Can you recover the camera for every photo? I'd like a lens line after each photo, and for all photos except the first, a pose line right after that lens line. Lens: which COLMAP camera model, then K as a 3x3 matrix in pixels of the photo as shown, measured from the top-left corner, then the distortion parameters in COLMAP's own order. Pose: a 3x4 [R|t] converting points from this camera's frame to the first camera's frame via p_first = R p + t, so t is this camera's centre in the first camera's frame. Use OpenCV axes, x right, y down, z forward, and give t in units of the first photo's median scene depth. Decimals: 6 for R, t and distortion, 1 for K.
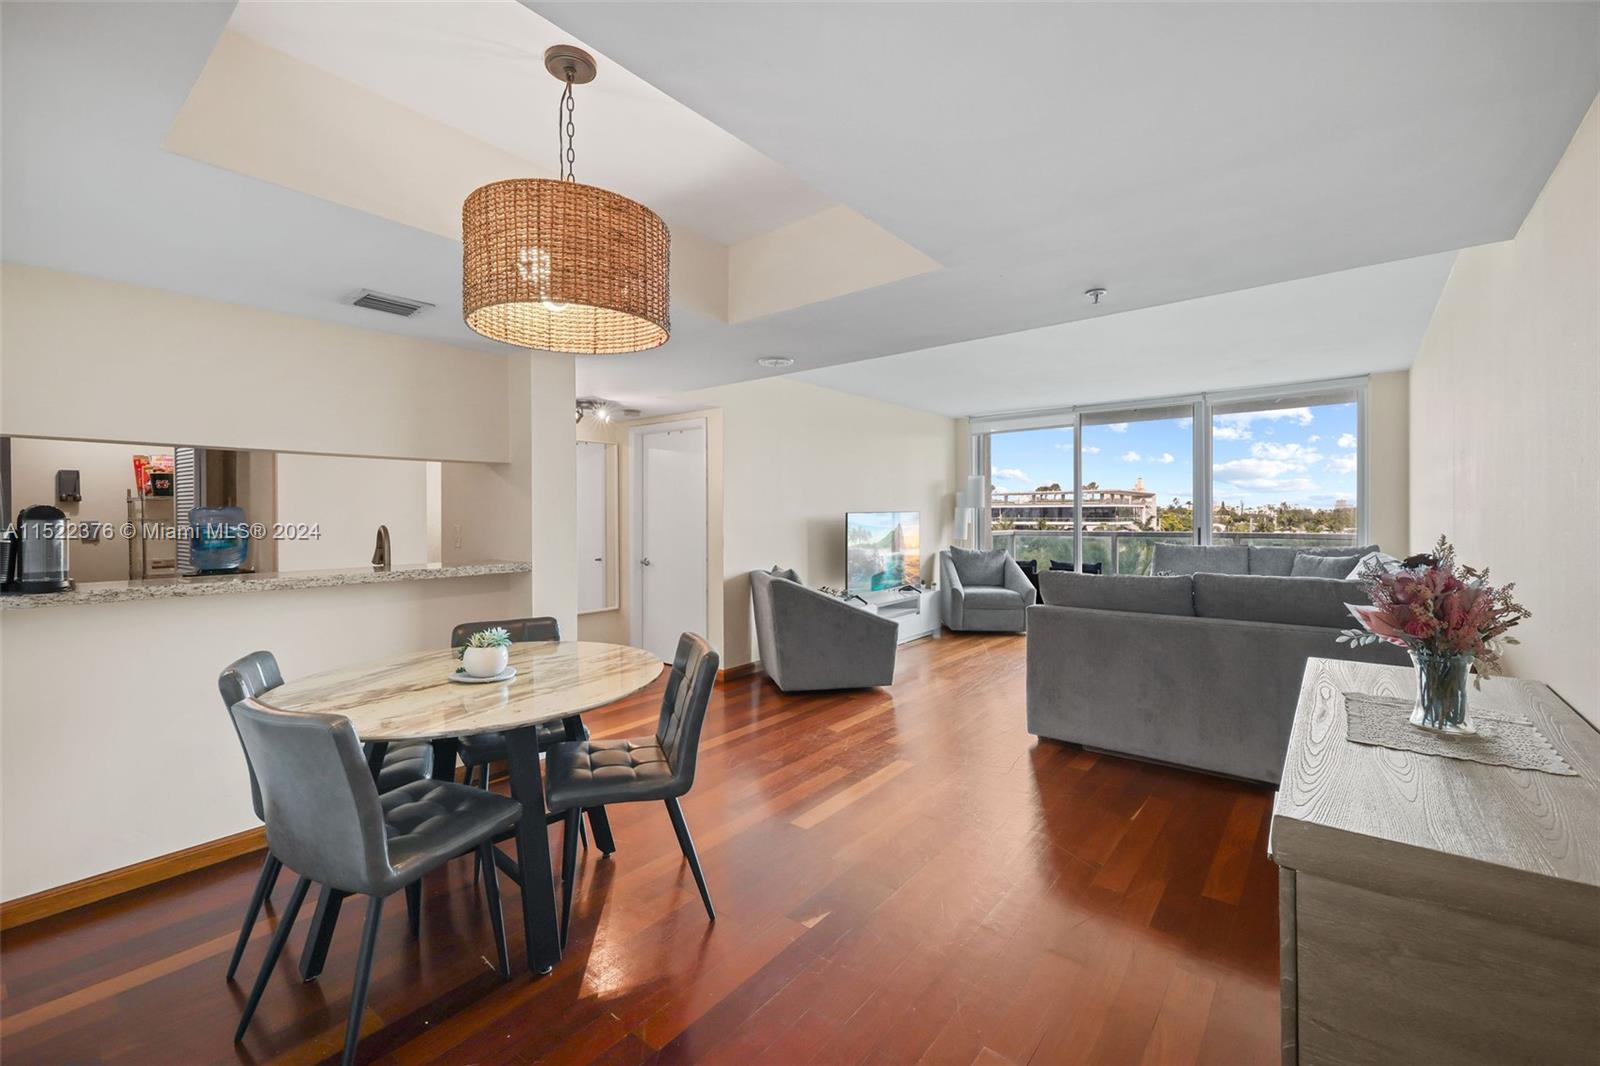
lens RADIAL K [[662.3, 0, 801.3], [0, 662.3, 518.9], [0, 0, 1]] dist [0.002946, 0.000200]
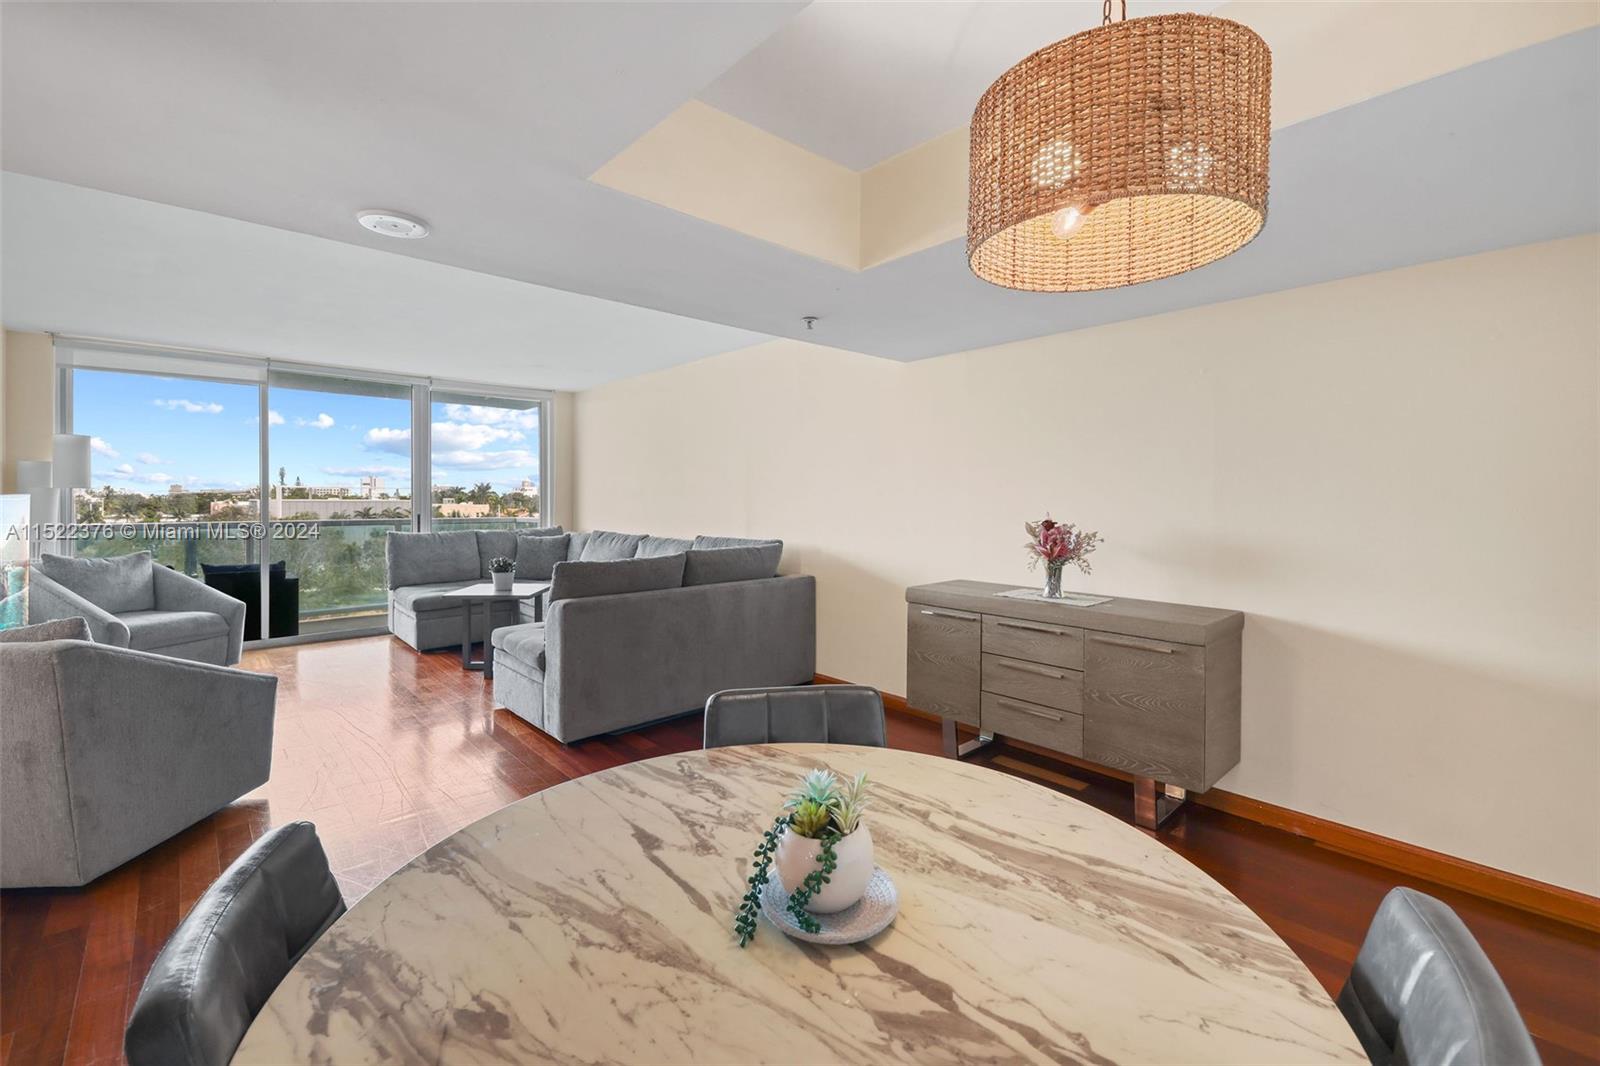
lens RADIAL K [[662.3, 0, 801.3], [0, 662.3, 518.9], [0, 0, 1]] dist [0.002946, 0.000200]
pose [[0.149553, -0.022792, 0.988491, -0.275465], [0.002217, 0.999740, 0.022716, -0.001717], [-0.988751, -0.001206, 0.149565, 0.297434]]
